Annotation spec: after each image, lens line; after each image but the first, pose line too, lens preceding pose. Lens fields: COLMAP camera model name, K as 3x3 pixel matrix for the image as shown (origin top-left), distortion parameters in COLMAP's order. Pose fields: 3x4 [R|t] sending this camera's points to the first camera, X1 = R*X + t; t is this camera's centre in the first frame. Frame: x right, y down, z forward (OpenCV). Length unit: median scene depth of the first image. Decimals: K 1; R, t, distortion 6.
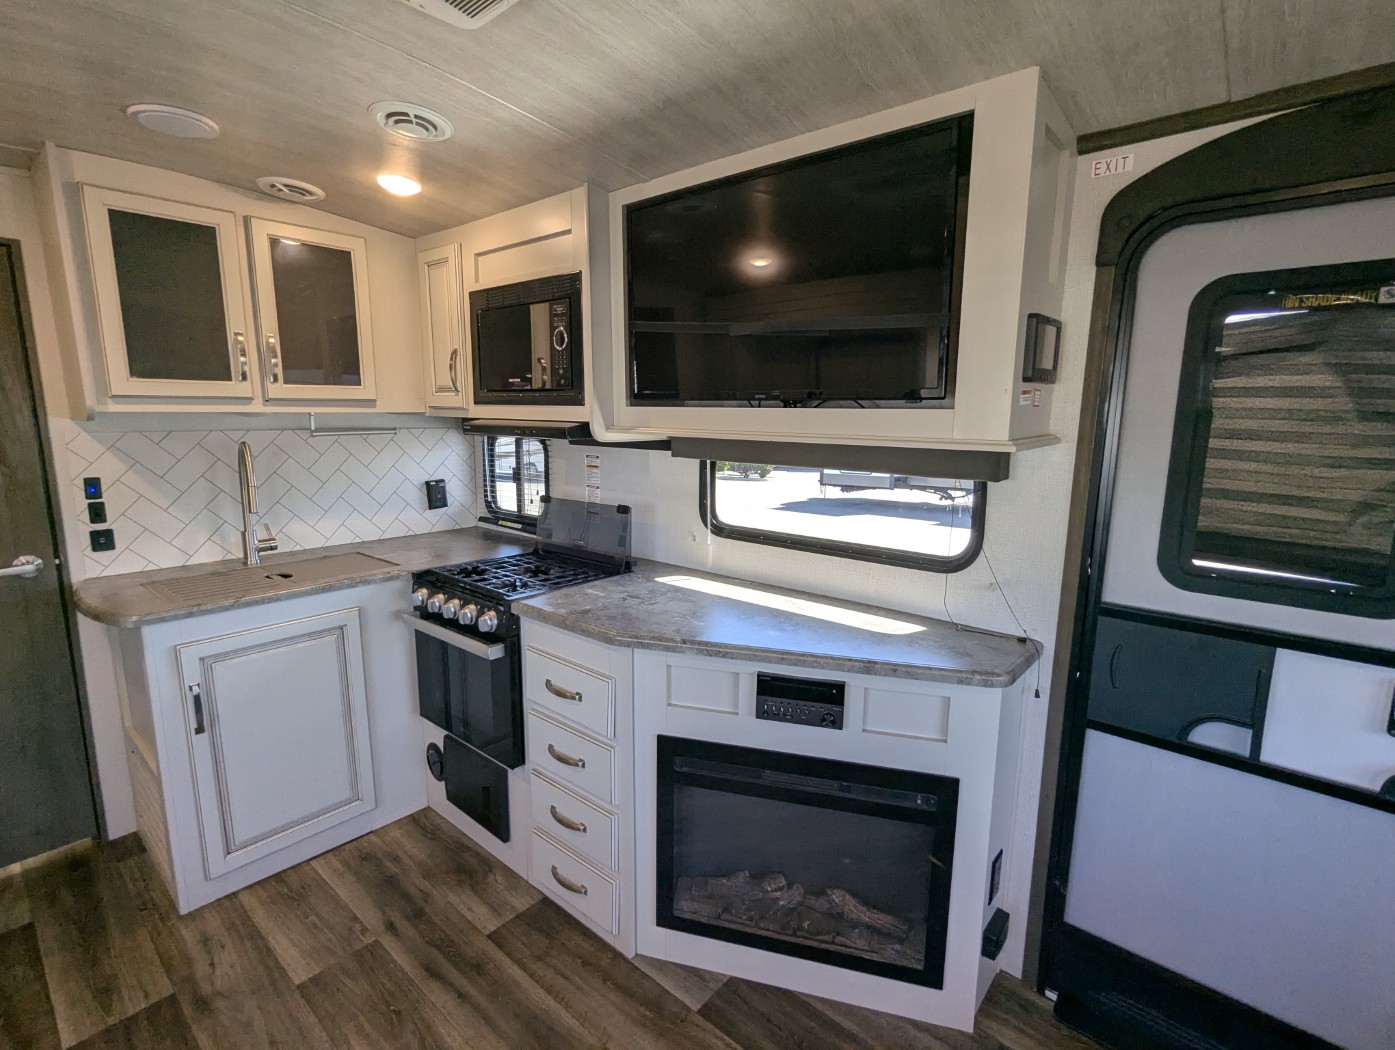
lens RADIAL K [[661.7, 0, 695.4], [0, 661.7, 525.5], [0, 0, 1]] dist [-0.001430, 0.000172]
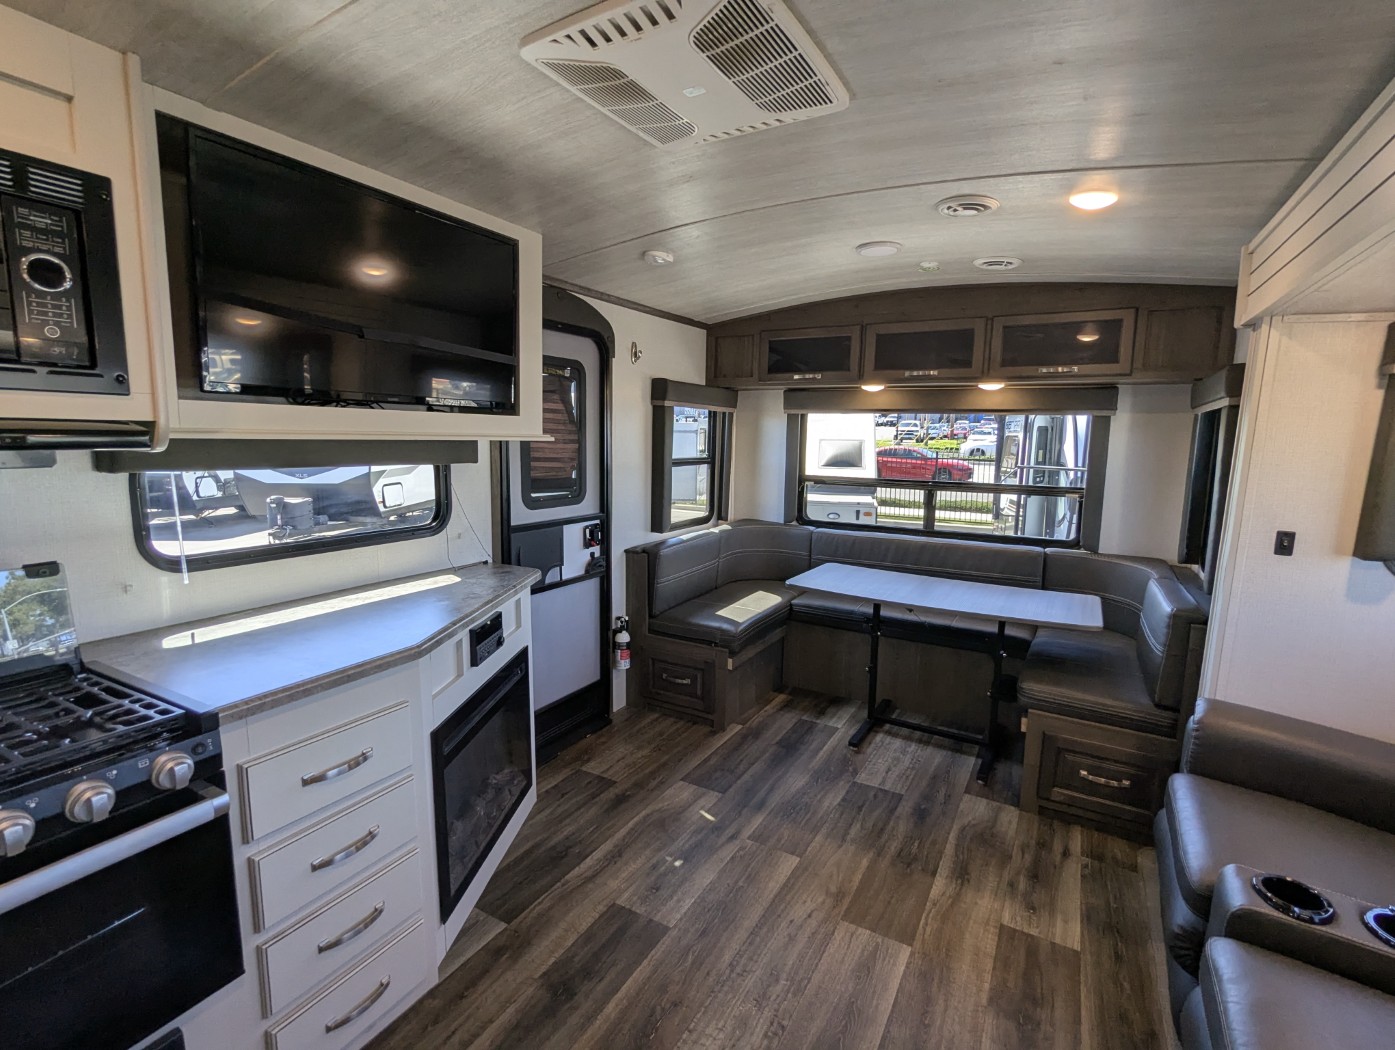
lens RADIAL K [[661.7, 0, 695.4], [0, 661.7, 525.5], [0, 0, 1]] dist [-0.001430, 0.000172]
pose [[-0.185378, -0.145072, 0.971900, -1.179061], [0.148034, 0.973633, 0.173566, -0.118247], [-0.971453, 0.176049, -0.159014, 0.791137]]
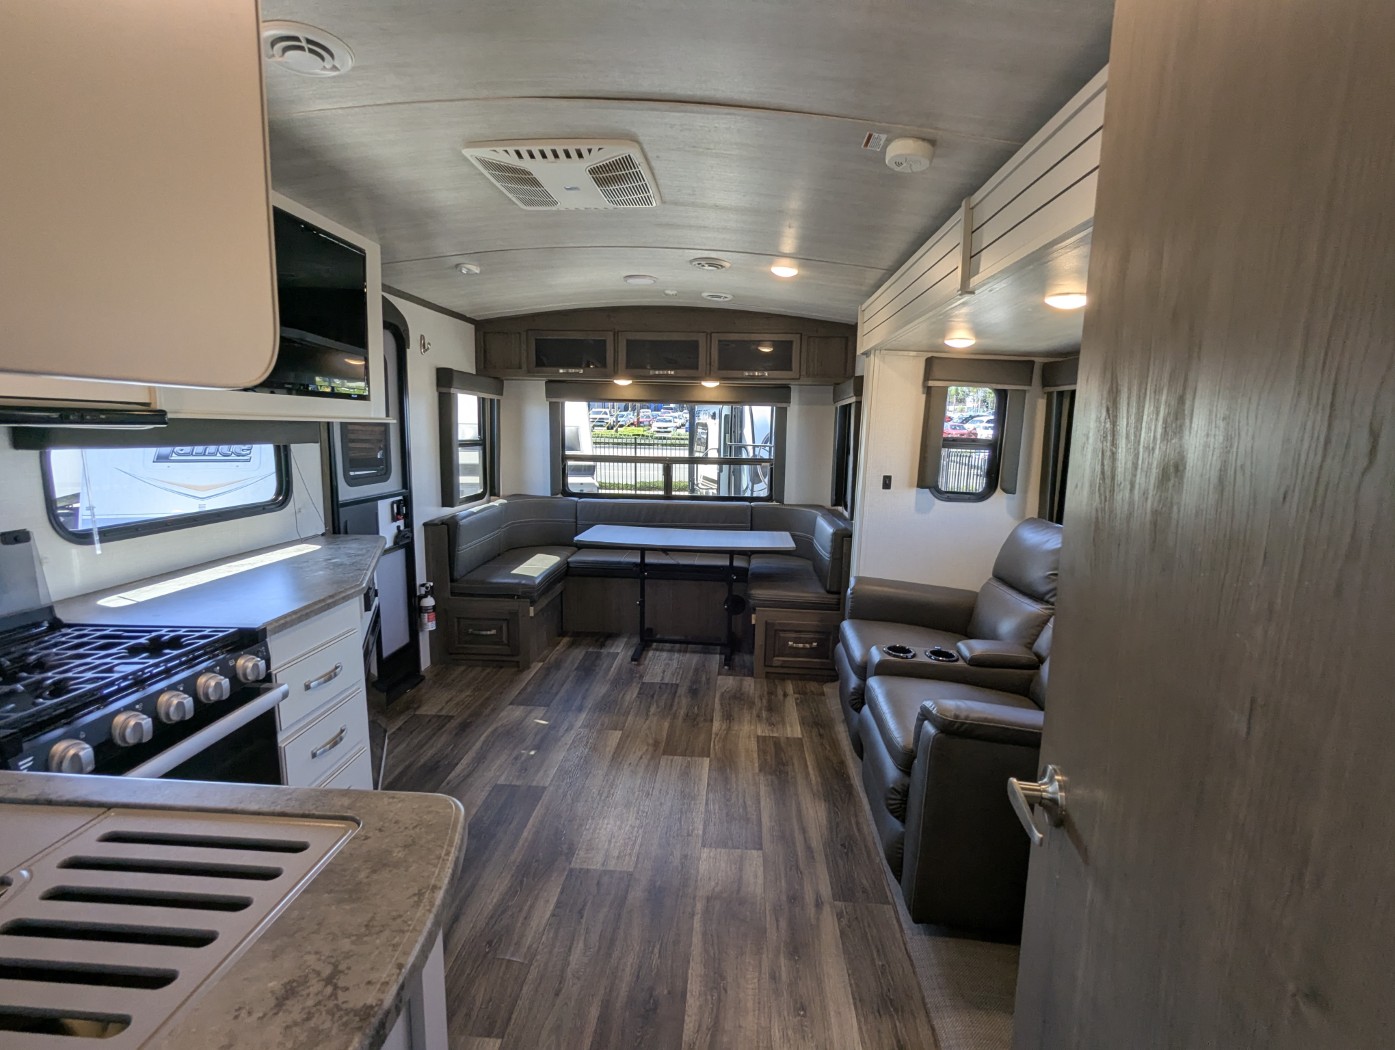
lens RADIAL K [[661.7, 0, 695.4], [0, 661.7, 525.5], [0, 0, 1]] dist [-0.001430, 0.000172]
pose [[-0.599546, -0.135914, 0.788715, -1.525640], [0.113251, 0.961152, 0.251717, -0.182847], [-0.792287, 0.240239, -0.560862, 1.257940]]
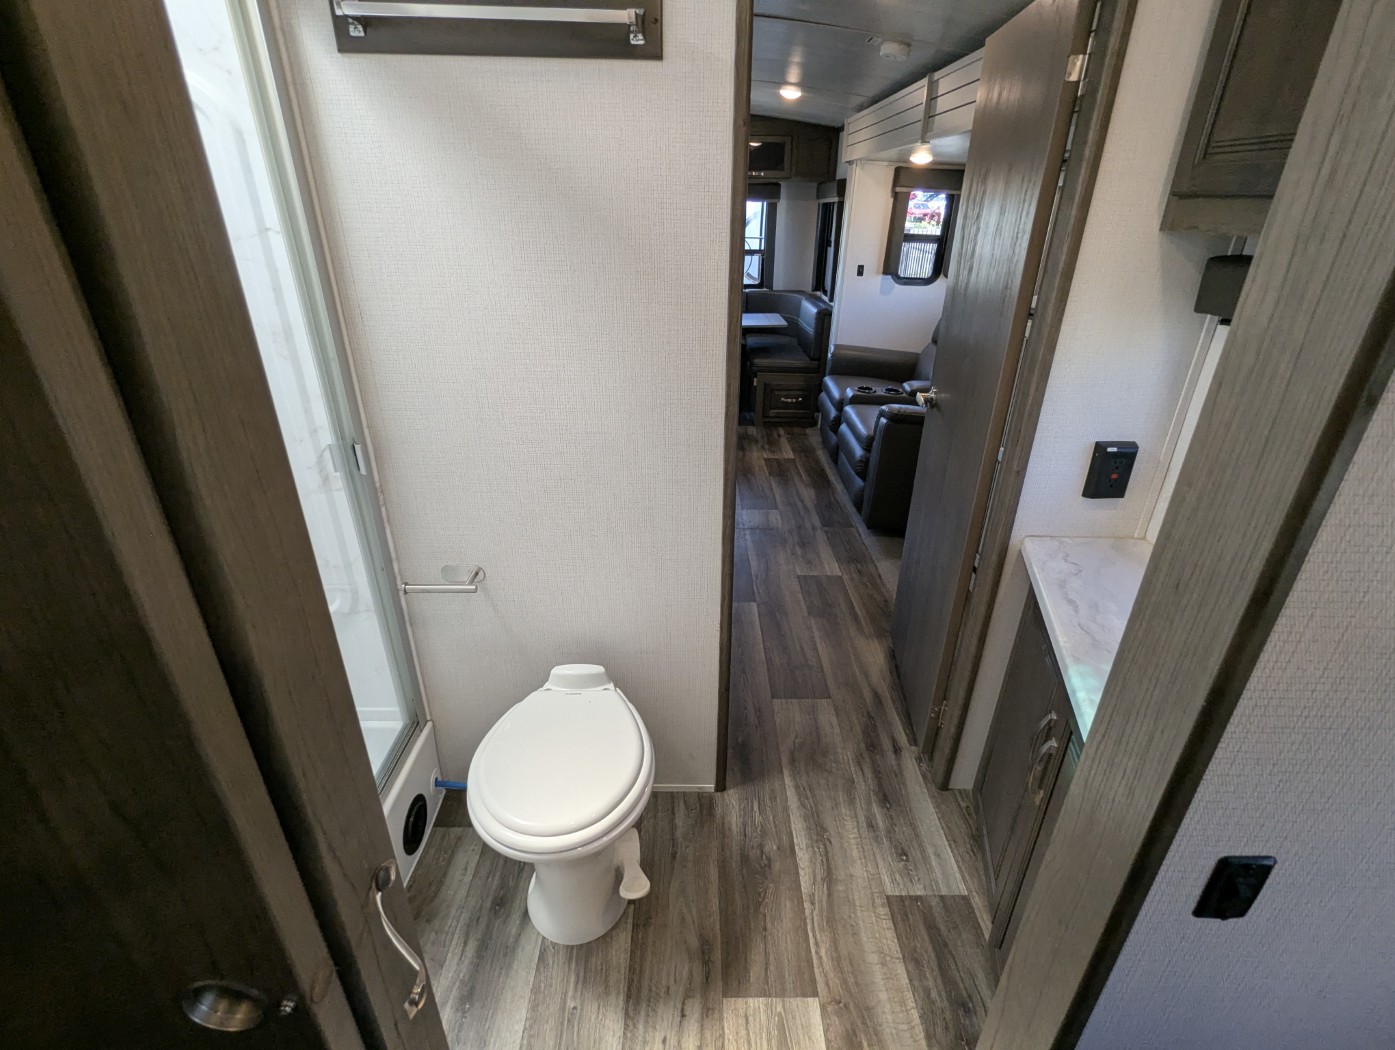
lens RADIAL K [[661.7, 0, 695.4], [0, 661.7, 525.5], [0, 0, 1]] dist [-0.001430, 0.000172]
pose [[-0.657189, -0.339083, 0.673145, -2.009331], [0.114108, 0.838038, 0.533547, -0.387554], [-0.745038, 0.427453, -0.512057, 1.983459]]
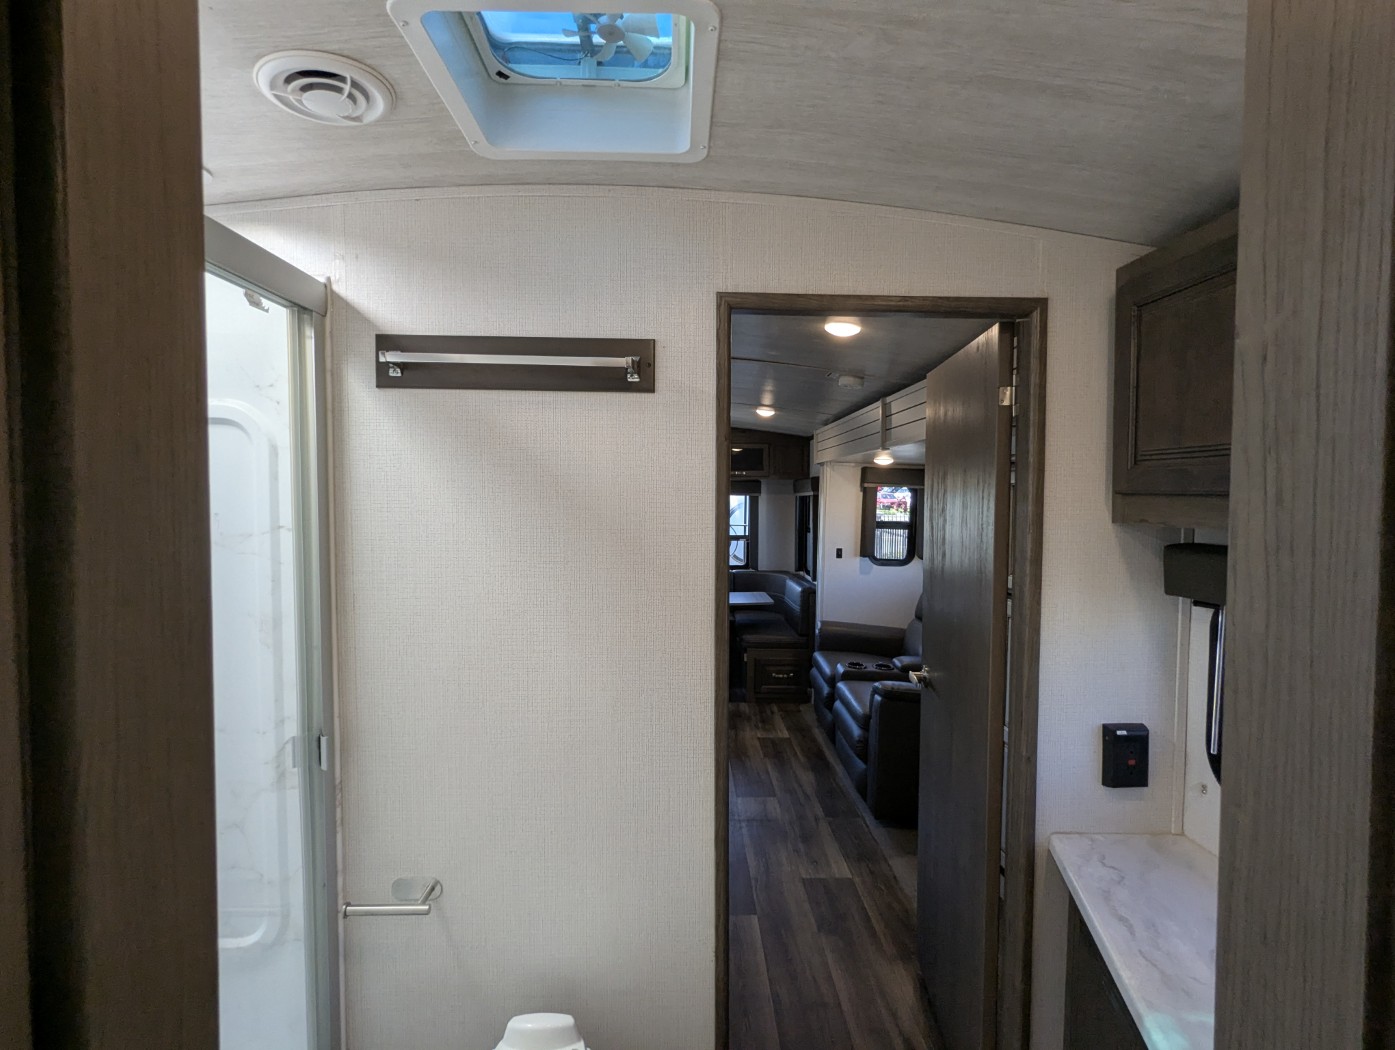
lens RADIAL K [[661.7, 0, 695.4], [0, 661.7, 525.5], [0, 0, 1]] dist [-0.001430, 0.000172]
pose [[-0.668793, -0.041519, 0.742288, -1.995108], [0.117137, 0.980084, 0.160359, -0.396070], [-0.734163, 0.194197, -0.650610, 1.965831]]
